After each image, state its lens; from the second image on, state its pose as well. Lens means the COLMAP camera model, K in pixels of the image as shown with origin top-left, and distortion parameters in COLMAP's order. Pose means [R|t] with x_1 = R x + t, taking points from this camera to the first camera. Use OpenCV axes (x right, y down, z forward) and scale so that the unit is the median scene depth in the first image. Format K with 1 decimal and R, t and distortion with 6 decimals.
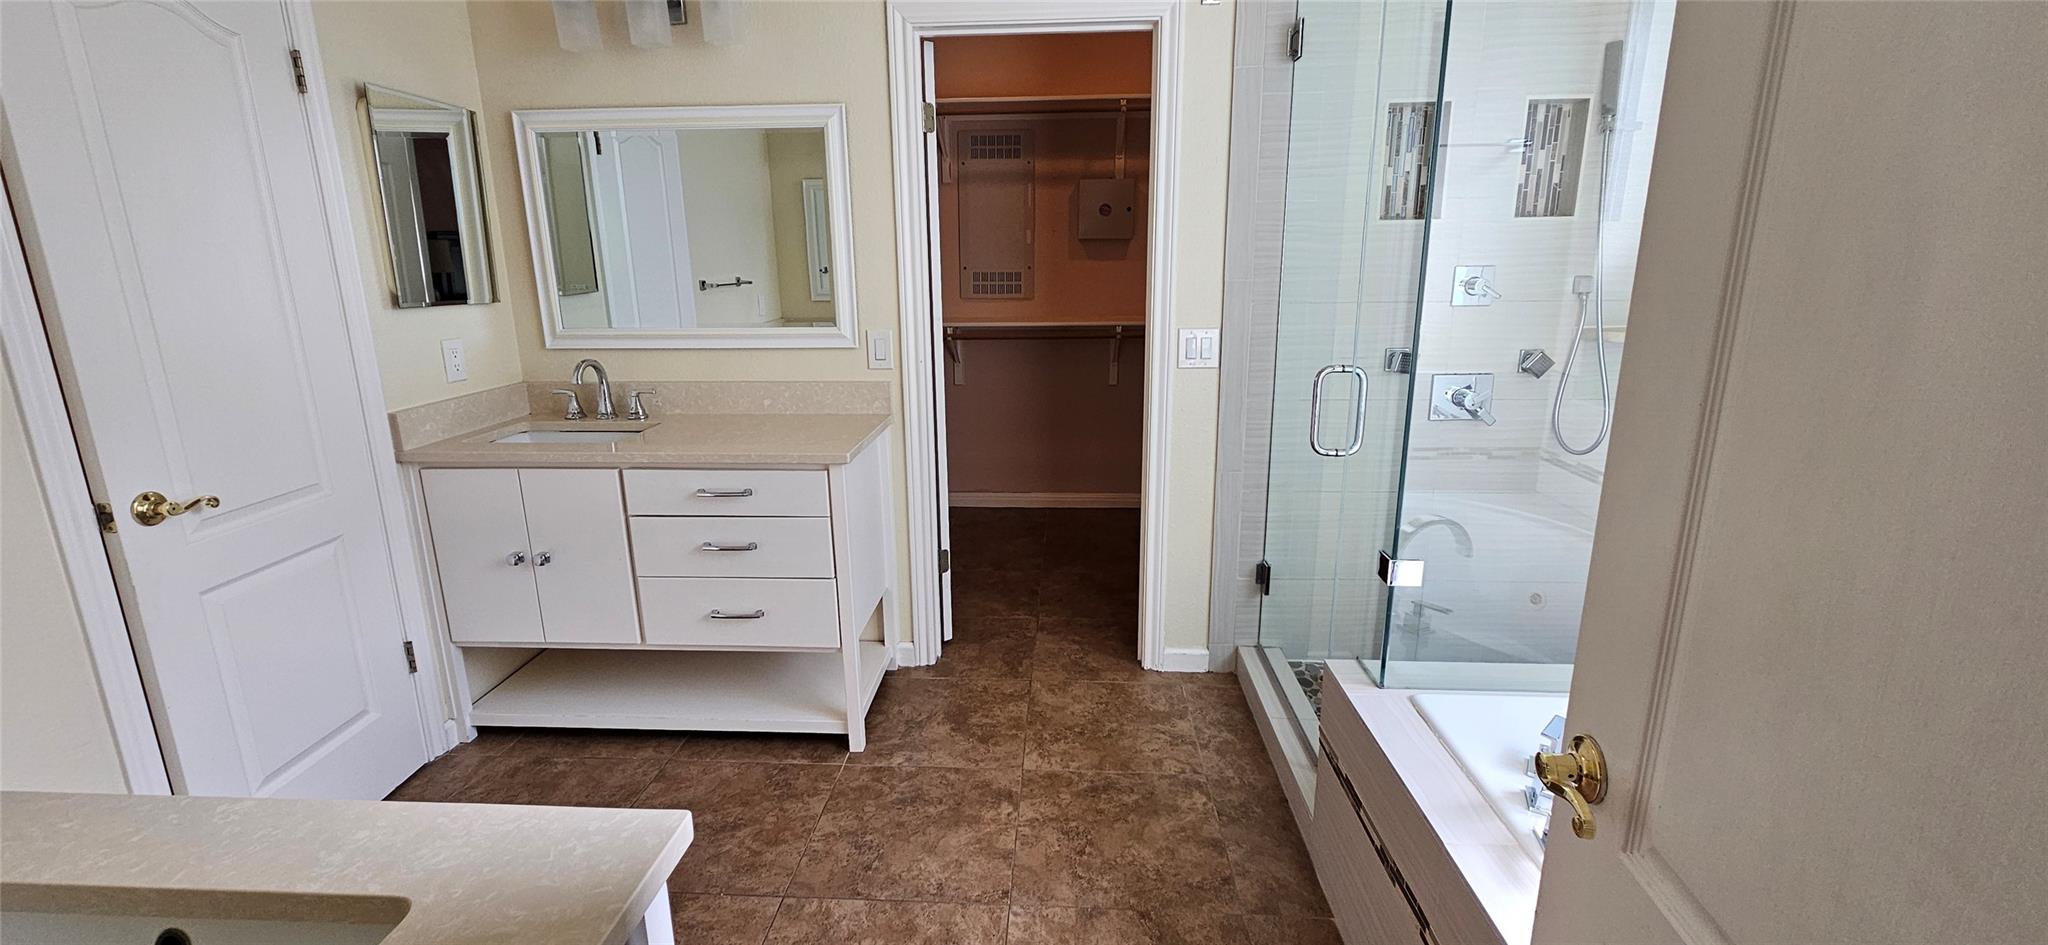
lens RADIAL K [[835.6, 0, 1021.6], [0, 835.6, 461.0], [0, 0, 1]] dist [0.002532, -0.000386]
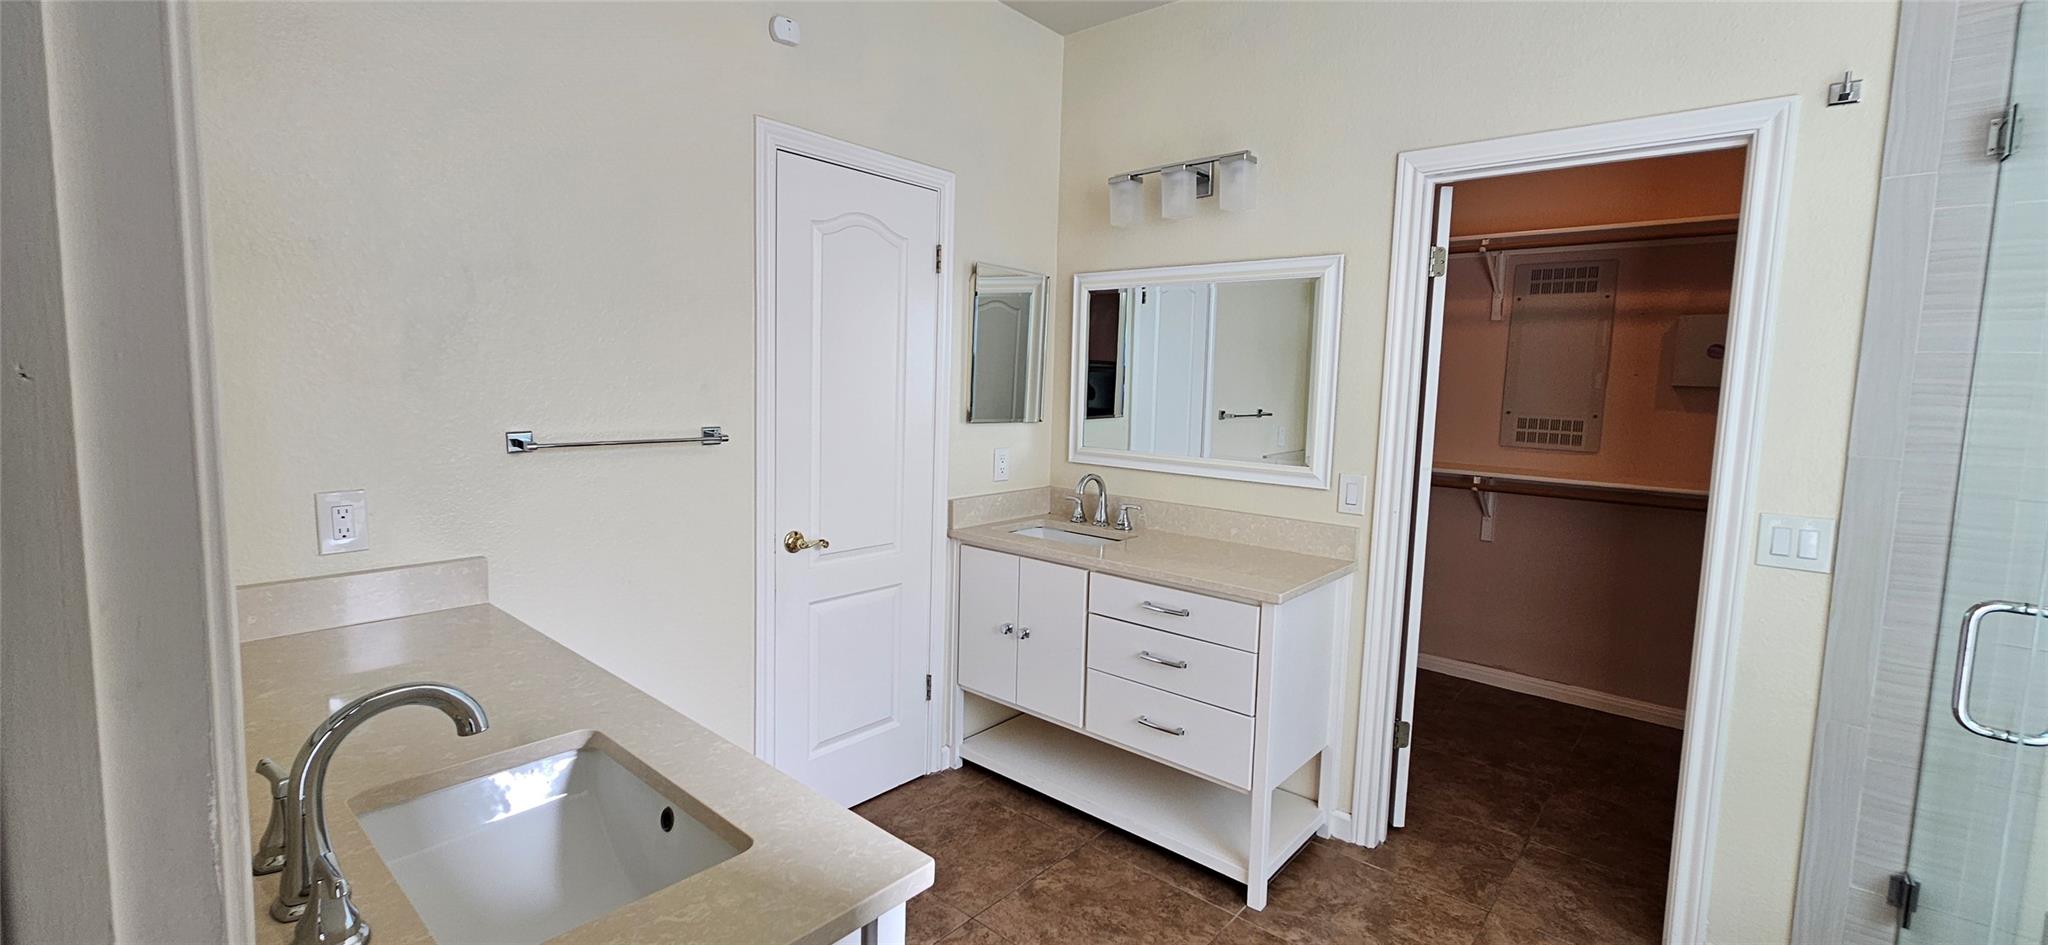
lens RADIAL K [[835.6, 0, 1021.6], [0, 835.6, 461.0], [0, 0, 1]] dist [0.002532, -0.000386]
pose [[0.790060, 0.091886, -0.606105, 0.118448], [-0.179148, 0.980149, -0.084930, -0.021514], [0.586269, 0.175682, 0.790838, 0.003783]]
